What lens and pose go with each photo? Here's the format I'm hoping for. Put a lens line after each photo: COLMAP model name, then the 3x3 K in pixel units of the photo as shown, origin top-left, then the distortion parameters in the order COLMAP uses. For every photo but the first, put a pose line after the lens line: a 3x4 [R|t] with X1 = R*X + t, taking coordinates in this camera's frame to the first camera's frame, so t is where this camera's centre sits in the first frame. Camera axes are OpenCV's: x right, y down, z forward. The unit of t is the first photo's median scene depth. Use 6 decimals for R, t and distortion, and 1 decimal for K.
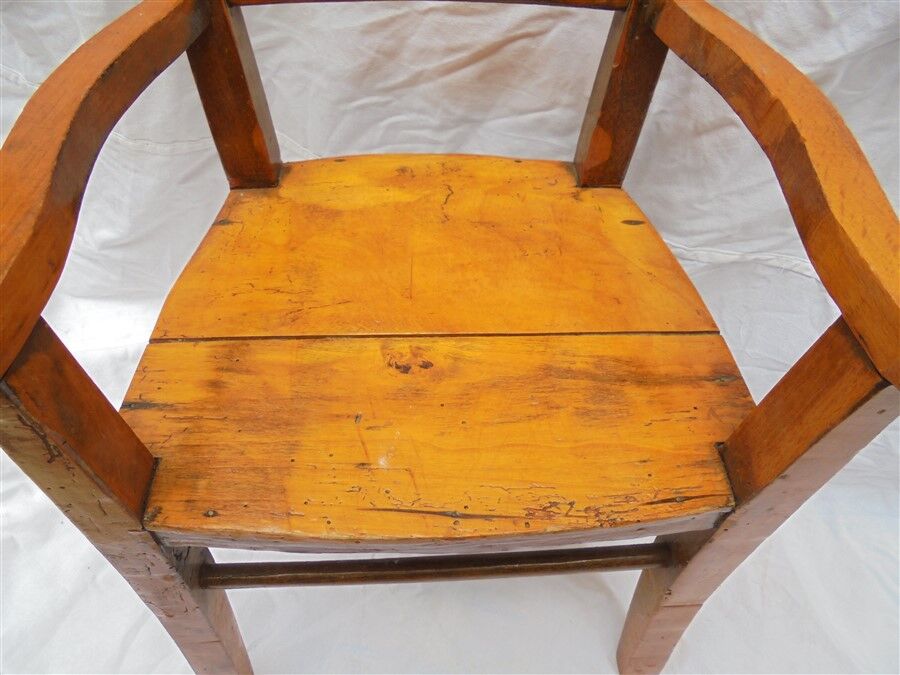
lens RADIAL K [[676.5, 0, 446.1], [0, 676.5, 337.7], [0, 0, 1]] dist [-0.069917, 0.046330]
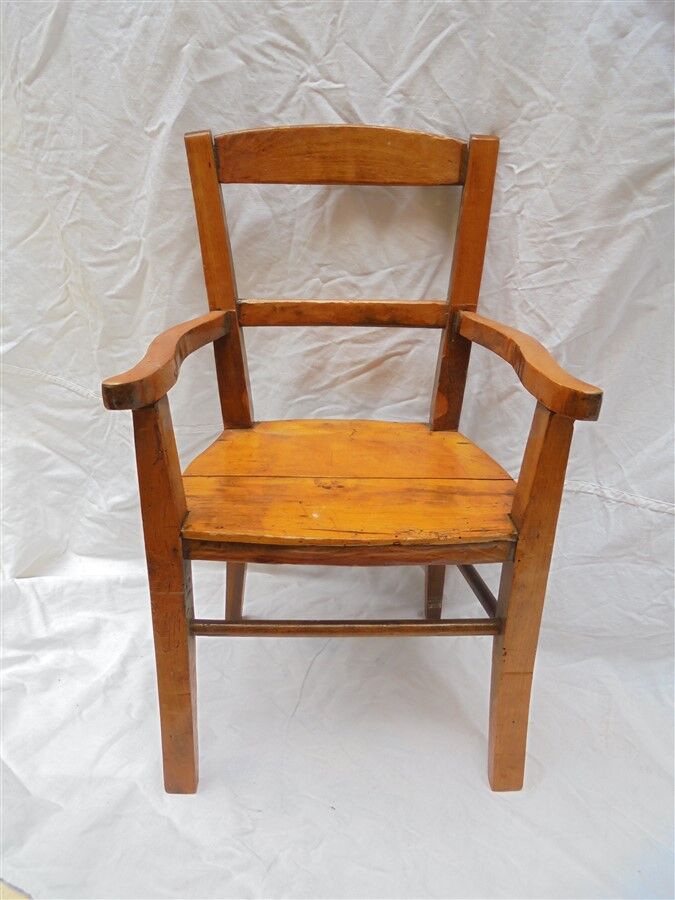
lens RADIAL K [[676.5, 0, 337.5], [0, 676.5, 450.0], [0, 0, 1]] dist [-0.069917, 0.046330]
pose [[0.999634, -0.005004, -0.026590, 0.008430], [-0.008168, 0.881078, -0.472900, 0.610515], [0.025794, 0.472944, 0.880715, -0.454142]]
